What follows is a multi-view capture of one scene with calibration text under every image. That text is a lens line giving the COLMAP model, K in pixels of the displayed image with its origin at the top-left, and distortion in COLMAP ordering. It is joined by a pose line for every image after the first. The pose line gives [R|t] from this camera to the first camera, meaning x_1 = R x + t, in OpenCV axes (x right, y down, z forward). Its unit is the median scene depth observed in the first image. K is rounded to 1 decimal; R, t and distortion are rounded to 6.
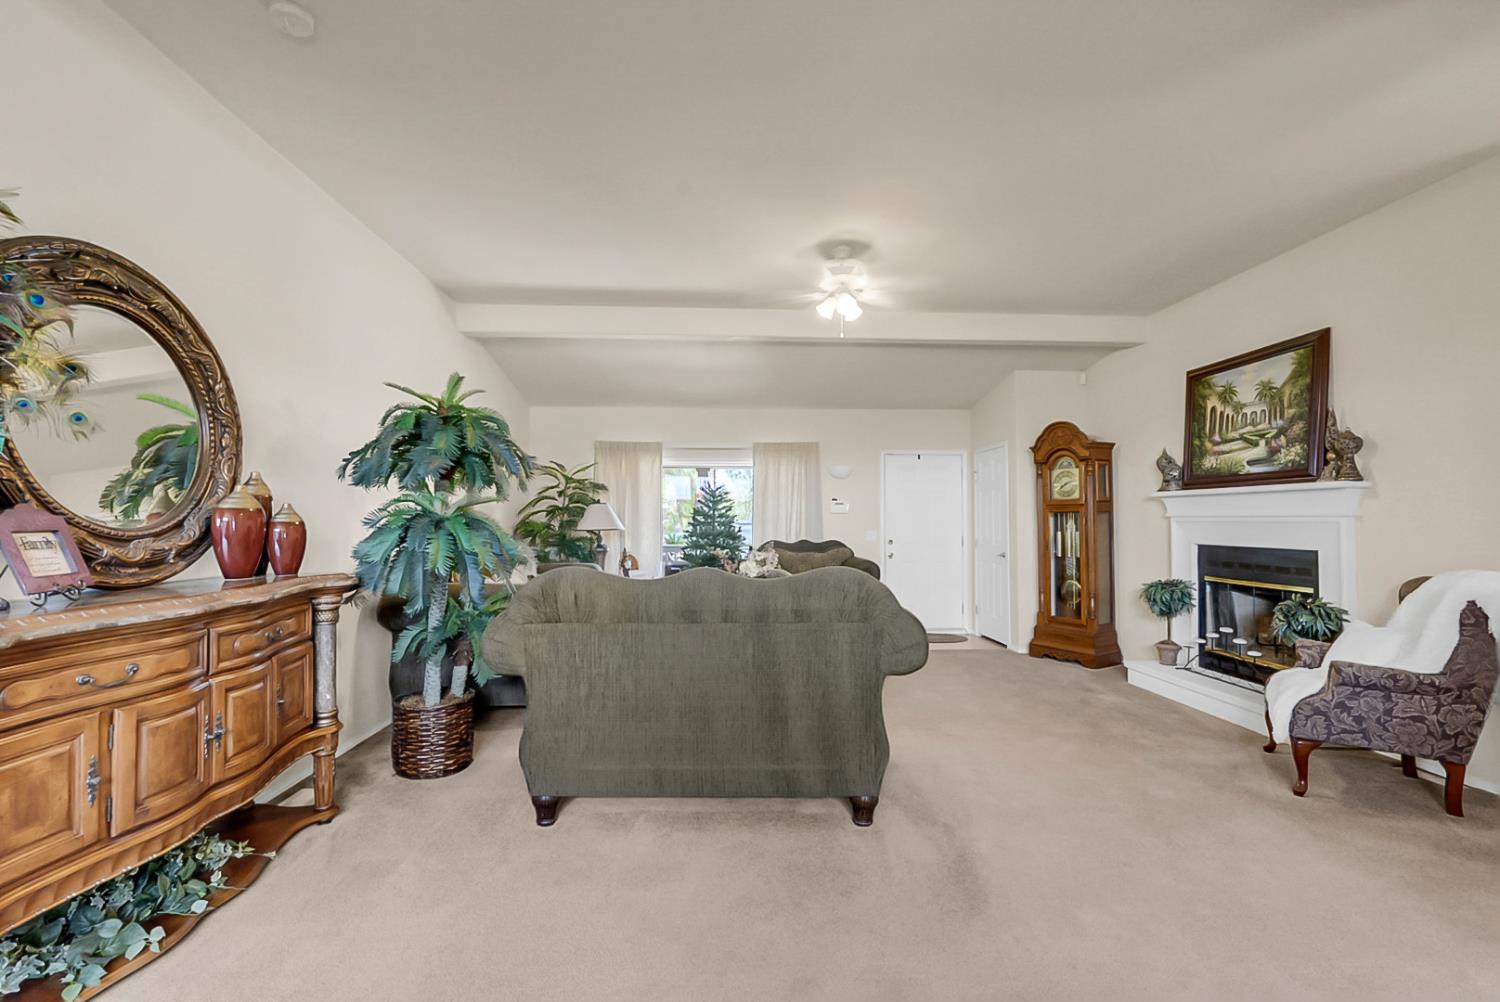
lens RADIAL K [[647.7, 0, 750.0], [0, 647.7, 501.0], [0, 0, 1]] dist [0.000762, -0.000201]
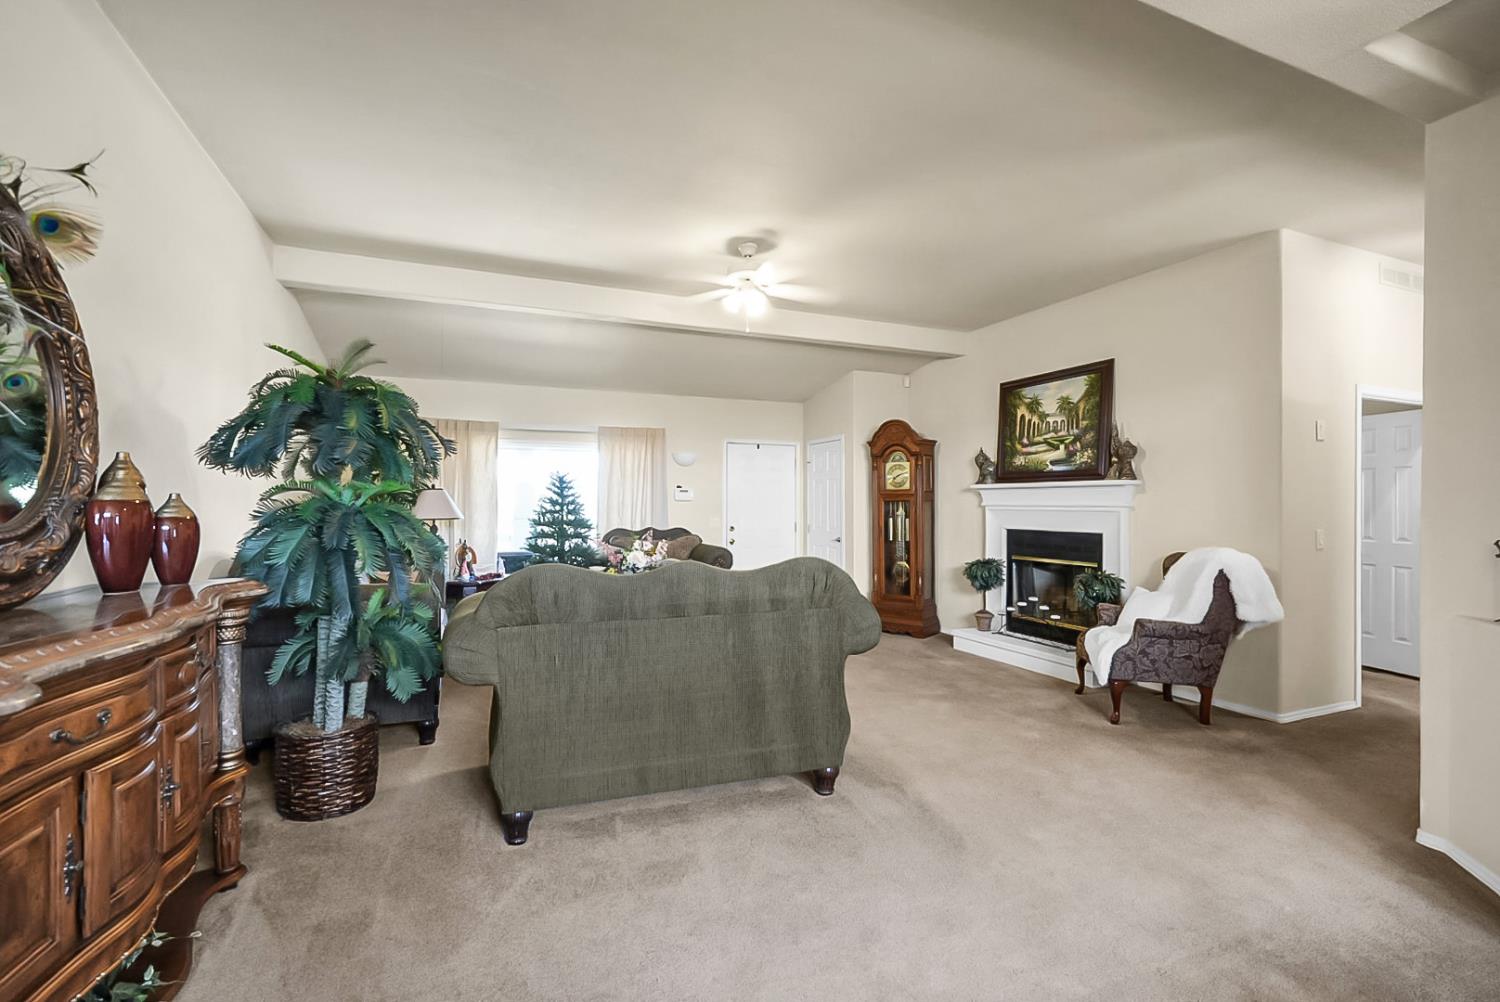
lens RADIAL K [[665.7, 0, 743.7], [0, 665.7, 497.8], [0, 0, 1]] dist [-0.002897, 0.001333]
pose [[0.941704, 0.004849, 0.336407, -0.282924], [-0.011614, 0.999769, 0.018100, -0.011426], [-0.336242, -0.020952, 0.941543, 0.008795]]
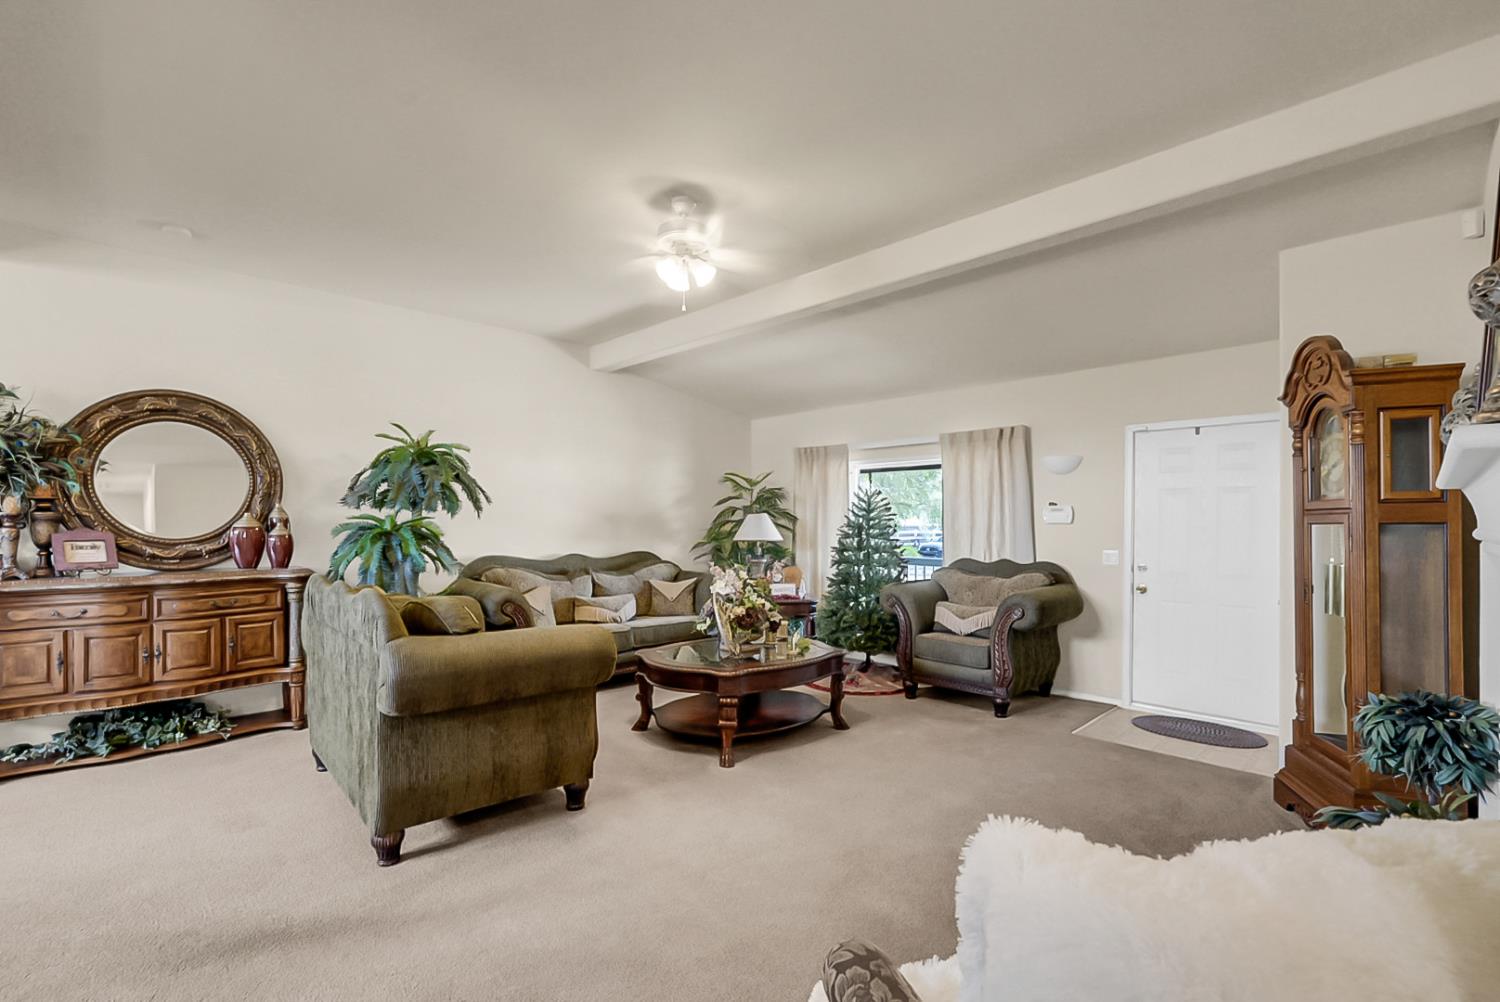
lens RADIAL K [[673.1, 0, 749.1], [0, 673.1, 515.5], [0, 0, 1]] dist [0.000557, 0.000062]
pose [[0.667658, -0.004938, -0.744452, 1.068308], [0.019481, 0.999751, 0.010840, -0.009007], [0.744213, -0.021740, 0.667588, 0.630925]]
